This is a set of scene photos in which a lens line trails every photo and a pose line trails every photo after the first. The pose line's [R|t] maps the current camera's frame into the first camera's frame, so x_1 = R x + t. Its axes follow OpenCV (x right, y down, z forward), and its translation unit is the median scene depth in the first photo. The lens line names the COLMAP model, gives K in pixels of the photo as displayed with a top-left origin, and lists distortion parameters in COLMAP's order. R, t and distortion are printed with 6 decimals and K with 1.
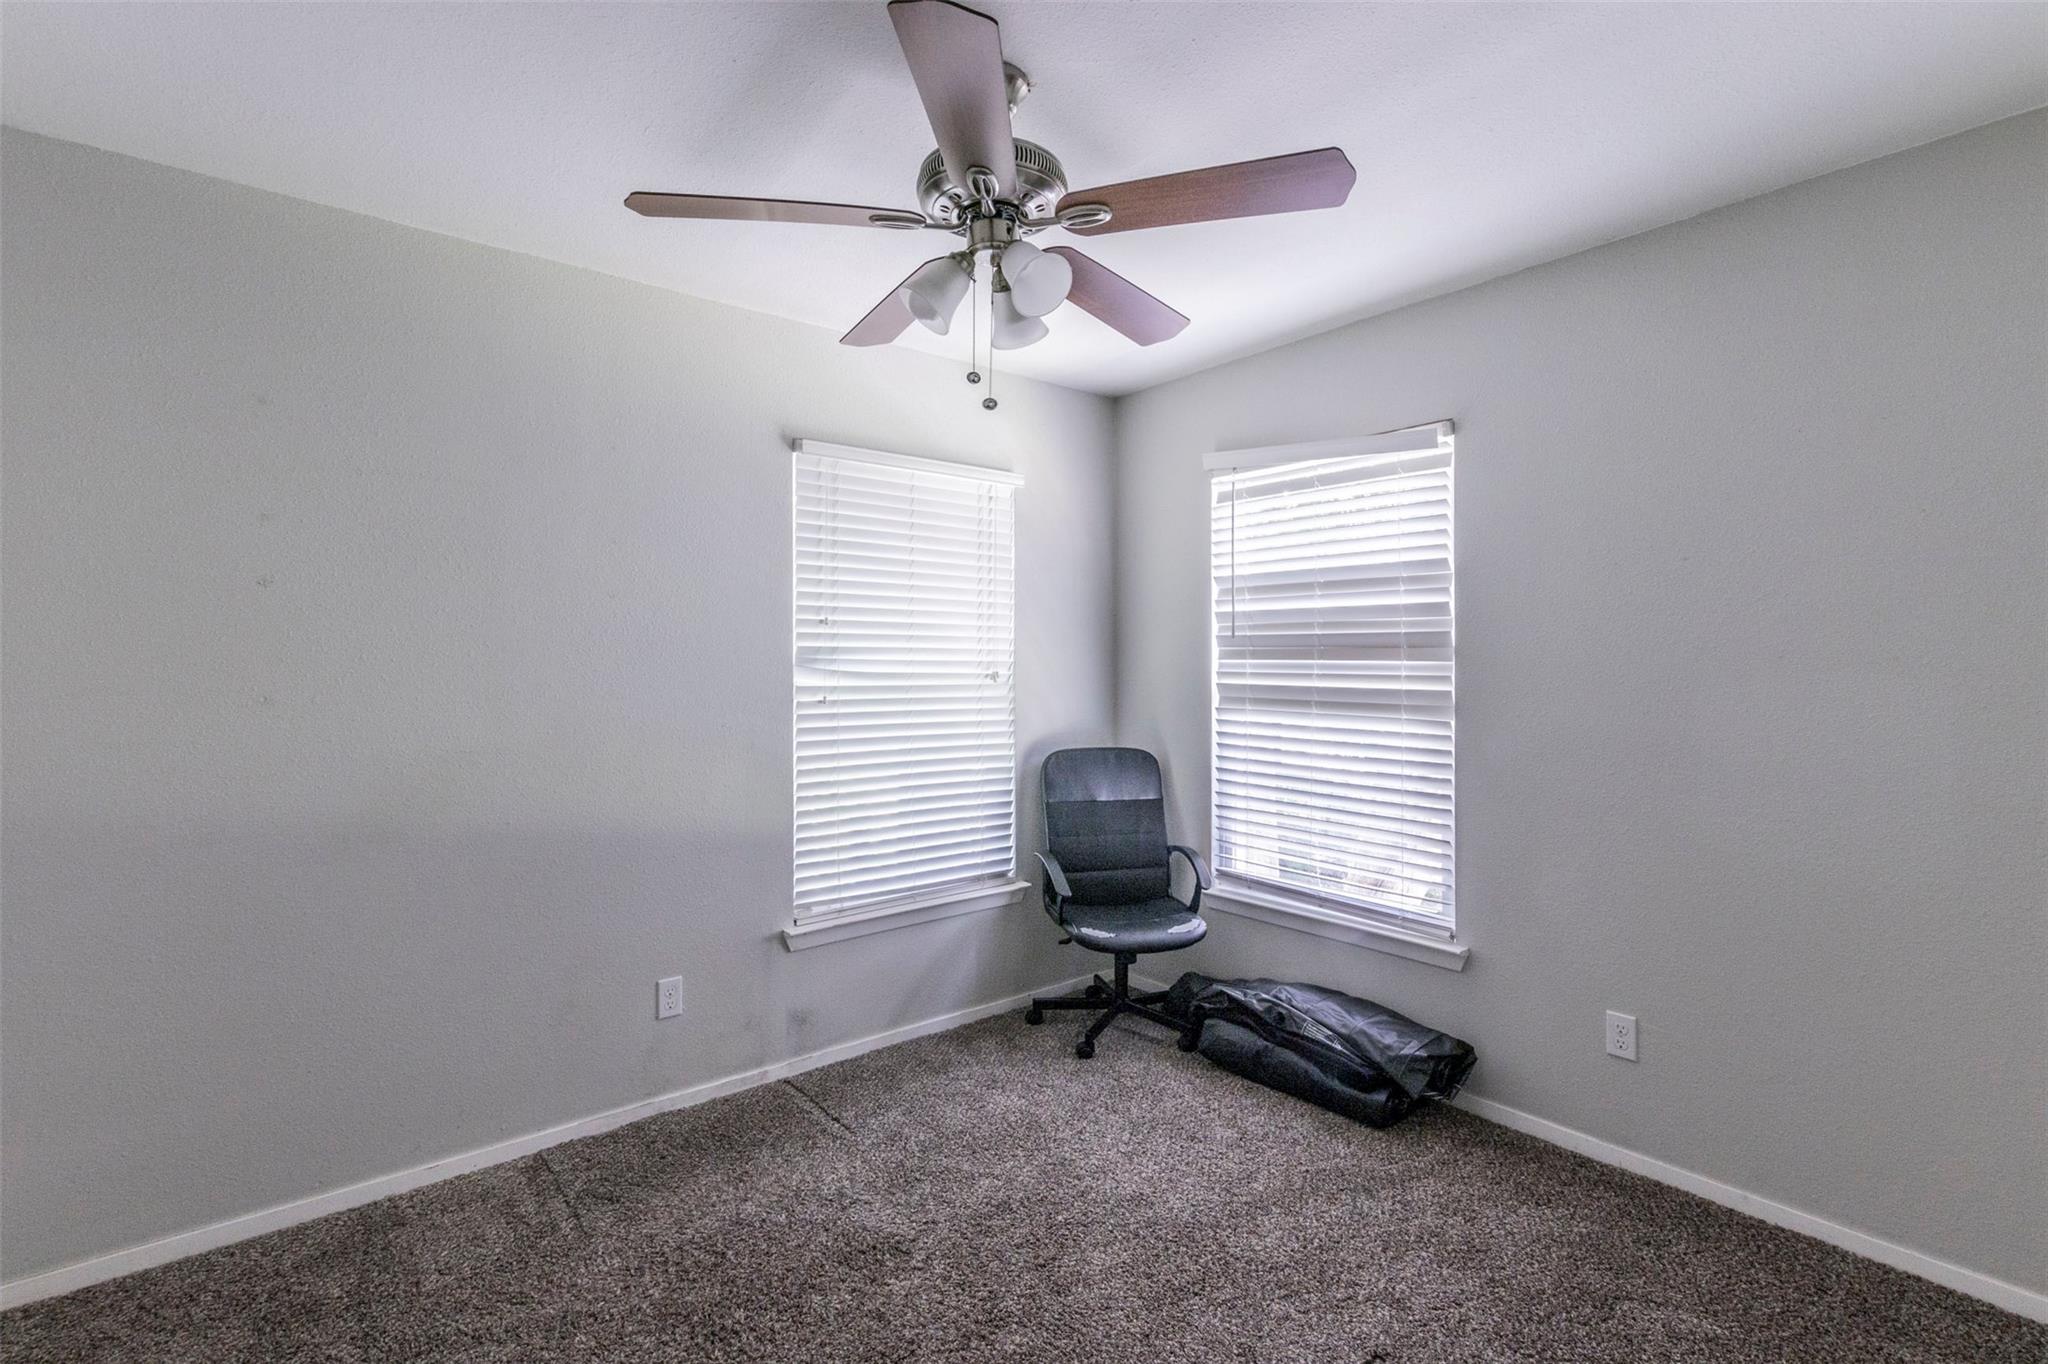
lens RADIAL K [[948.0, 0, 1035.3], [0, 948.0, 672.2], [0, 0, 1]] dist [0.001135, -0.000529]
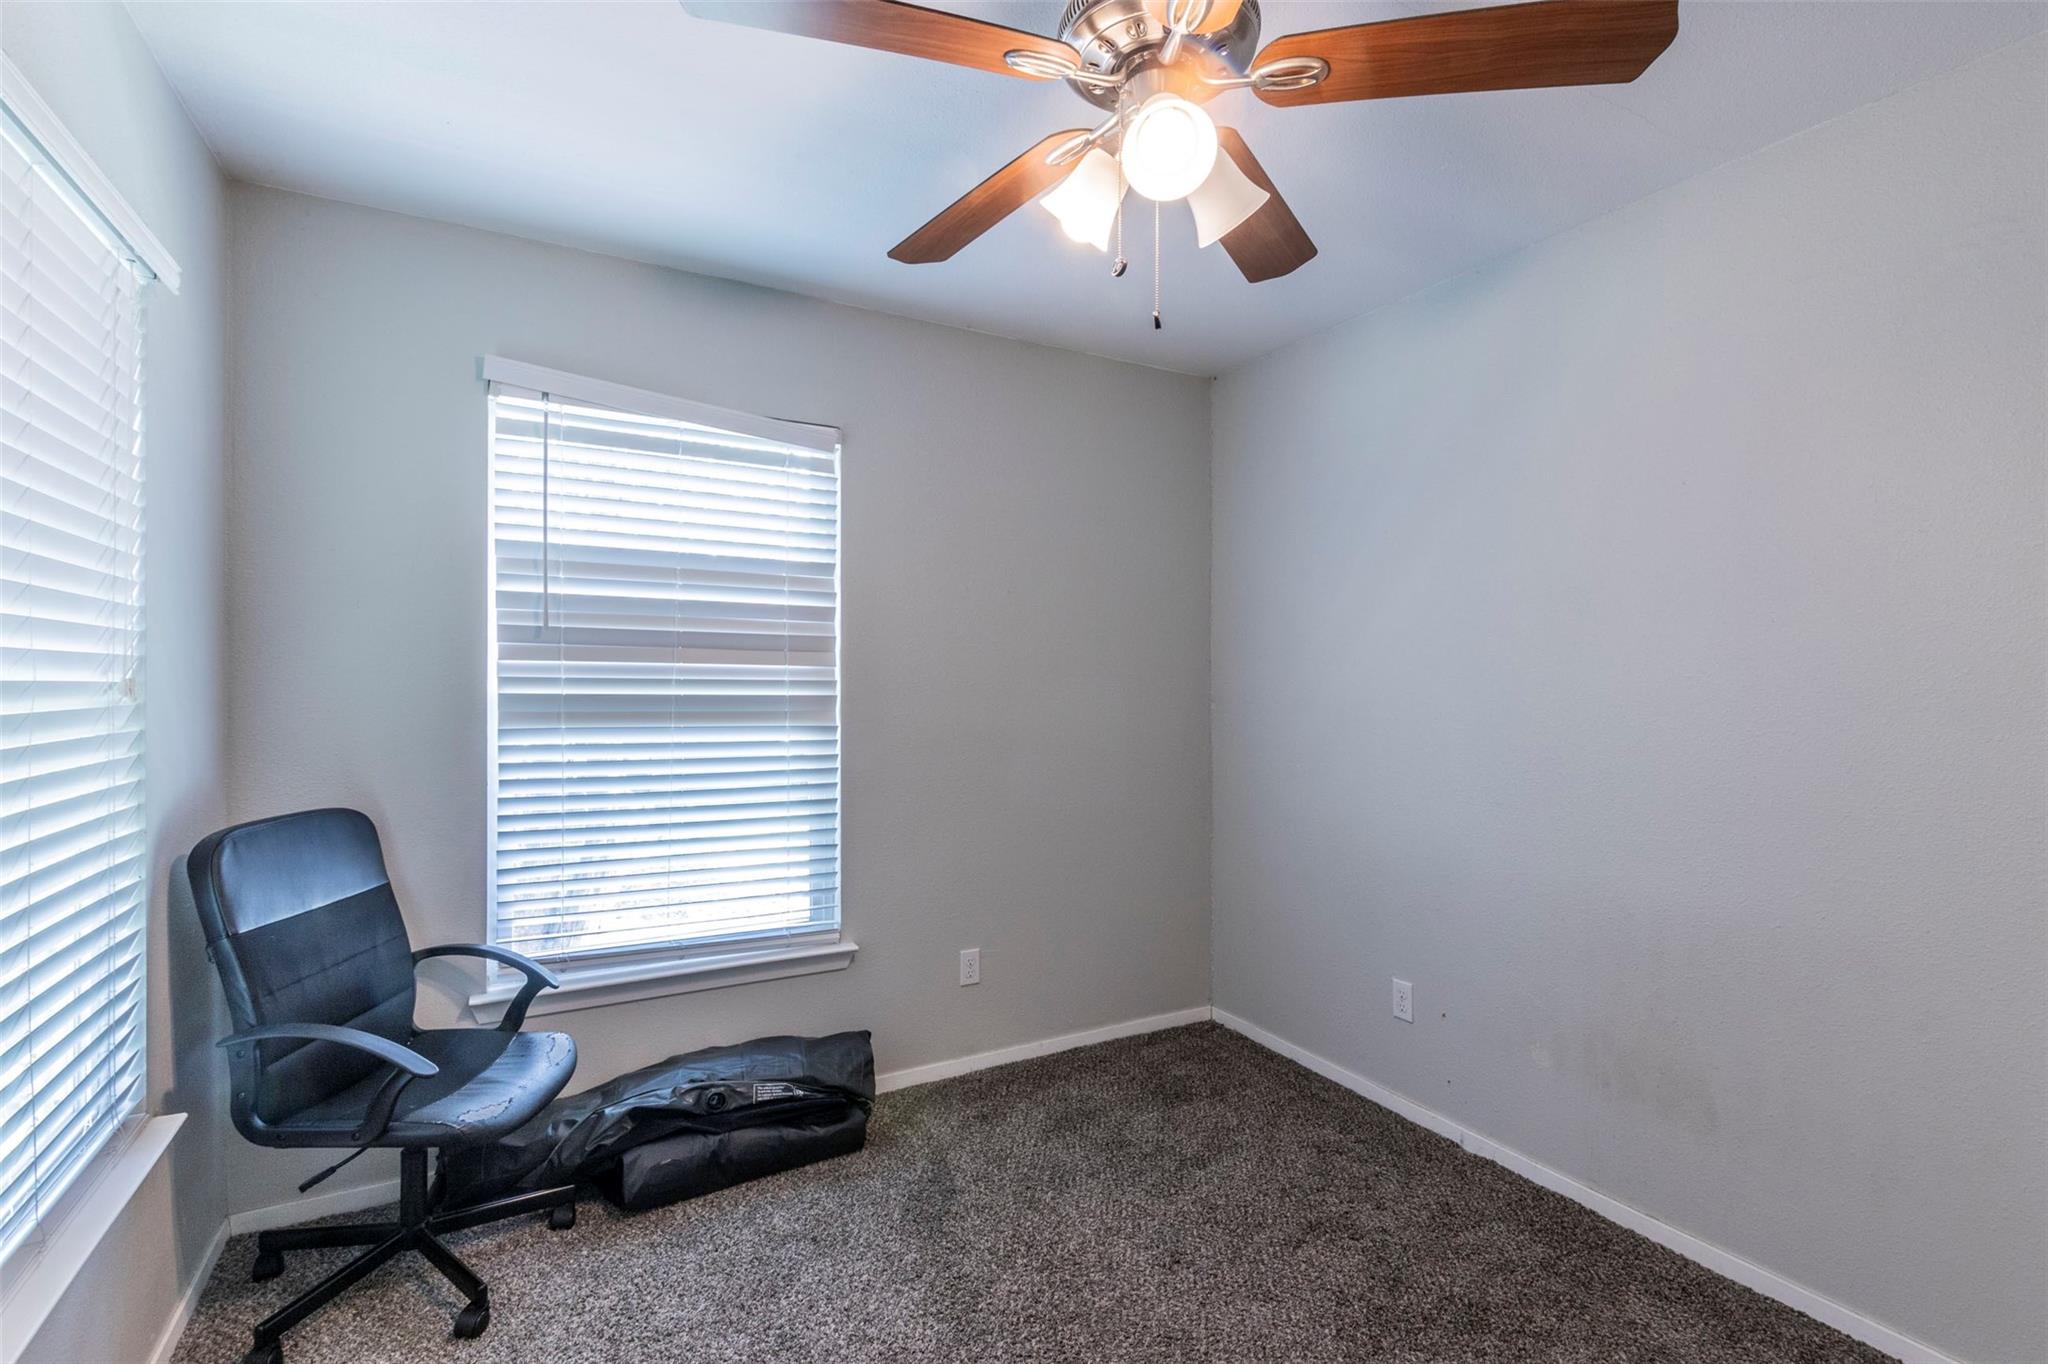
lens RADIAL K [[948.0, 0, 1026.7], [0, 948.0, 676.9], [0, 0, 1]] dist [0.001135, -0.000529]
pose [[0.167669, -0.006649, 0.985821, -0.479262], [0.000928, 0.999978, 0.006587, -0.005801], [-0.985843, -0.000190, 0.167672, 0.572969]]
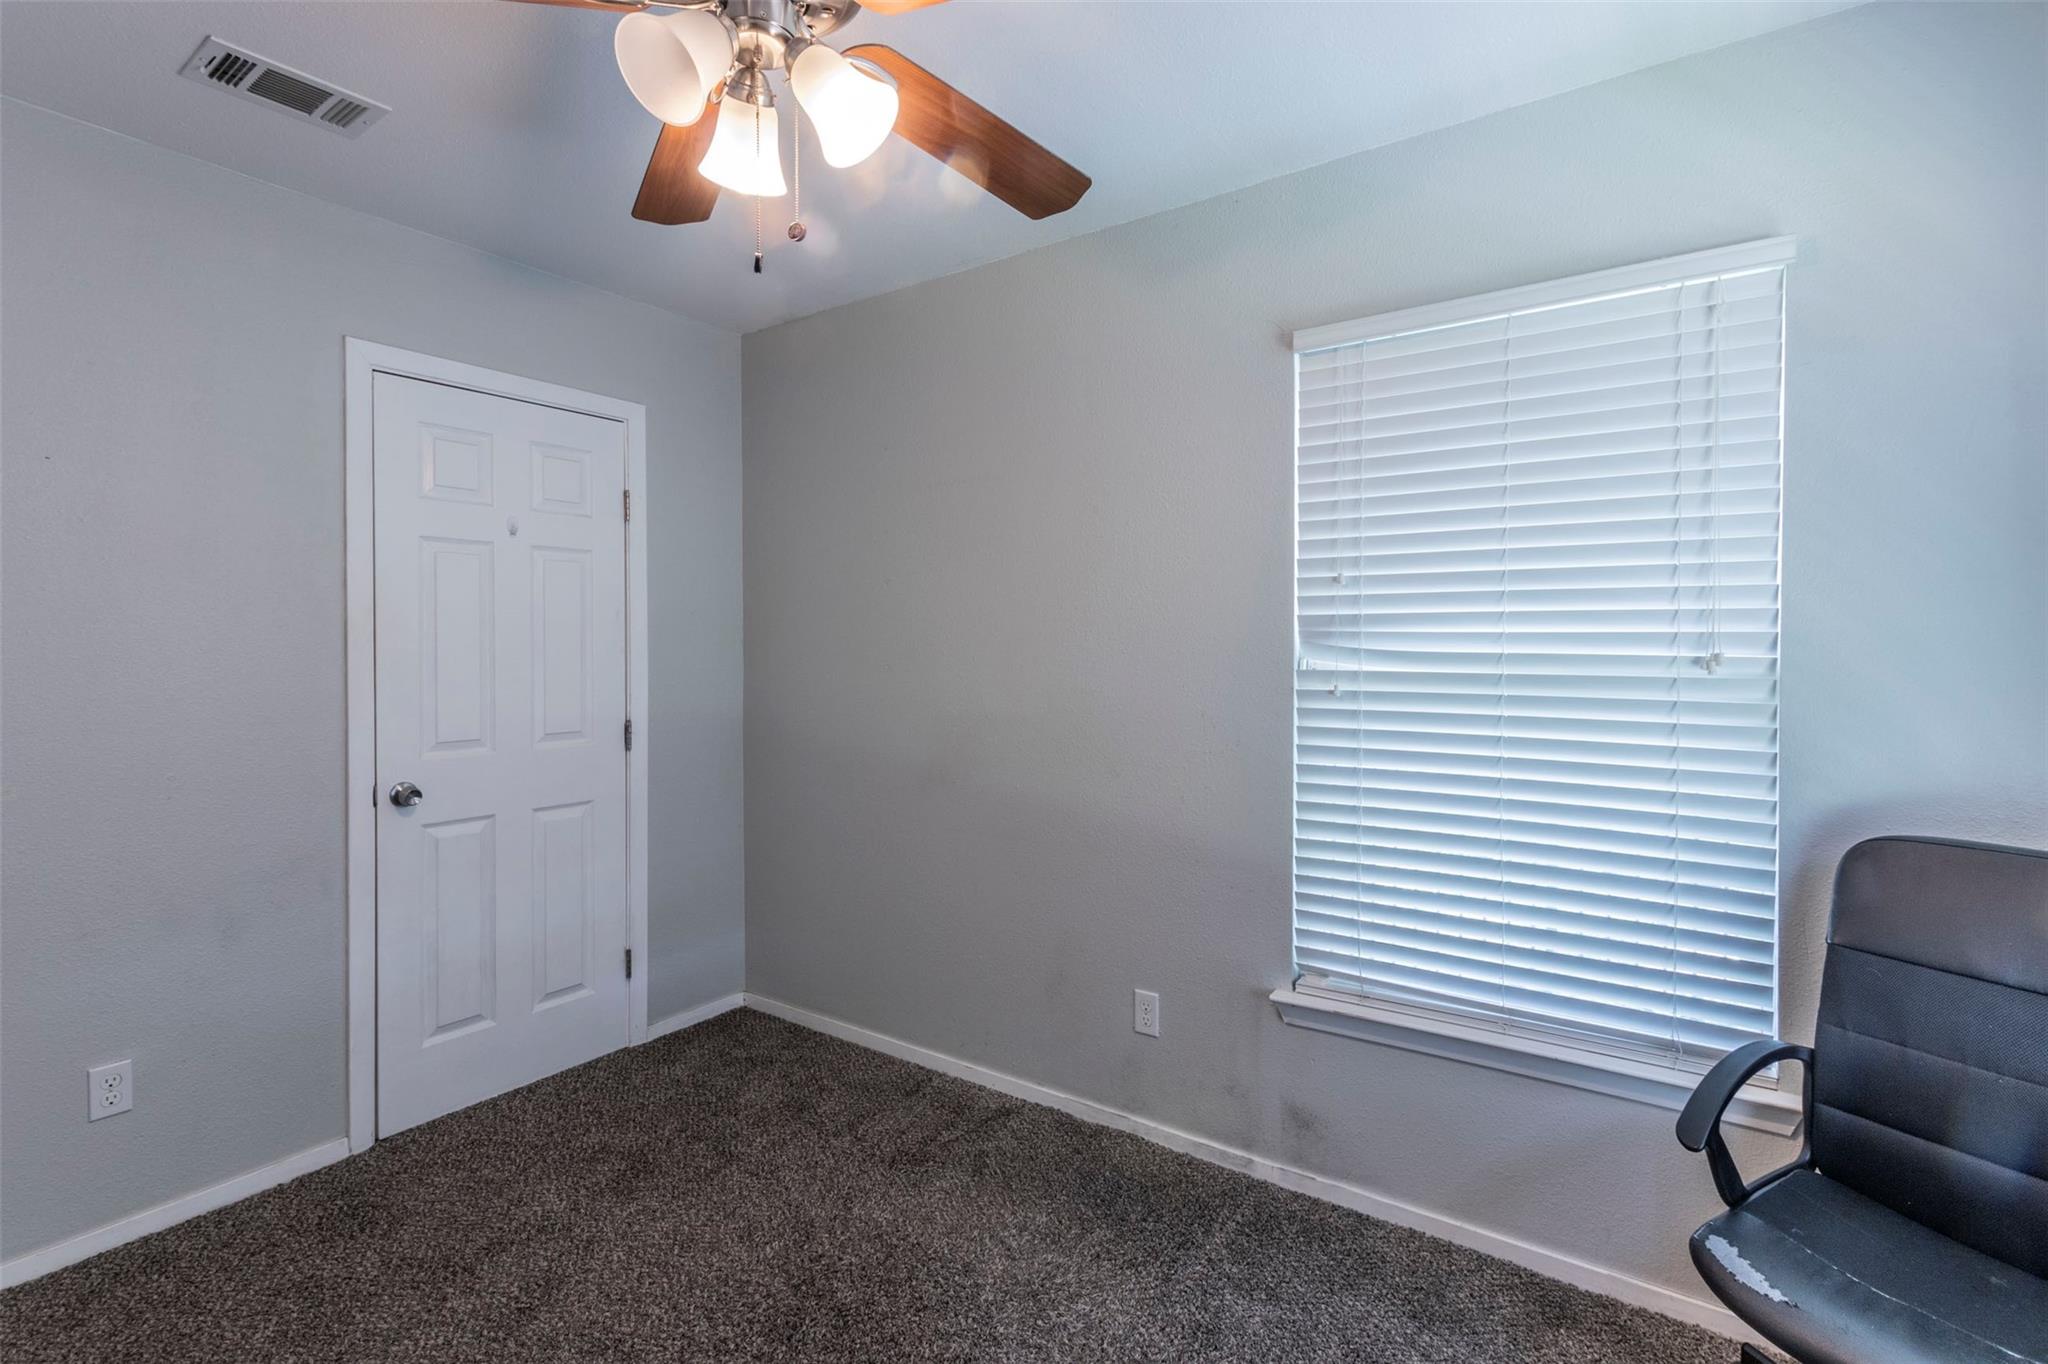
lens RADIAL K [[948.0, 0, 1017.0], [0, 948.0, 666.4], [0, 0, 1]] dist [0.001135, -0.000529]
pose [[0.265052, 0.024904, -0.963913, 0.394571], [-0.007473, 0.999689, 0.023774, -0.003470], [0.964205, 0.000902, 0.265156, 0.583983]]
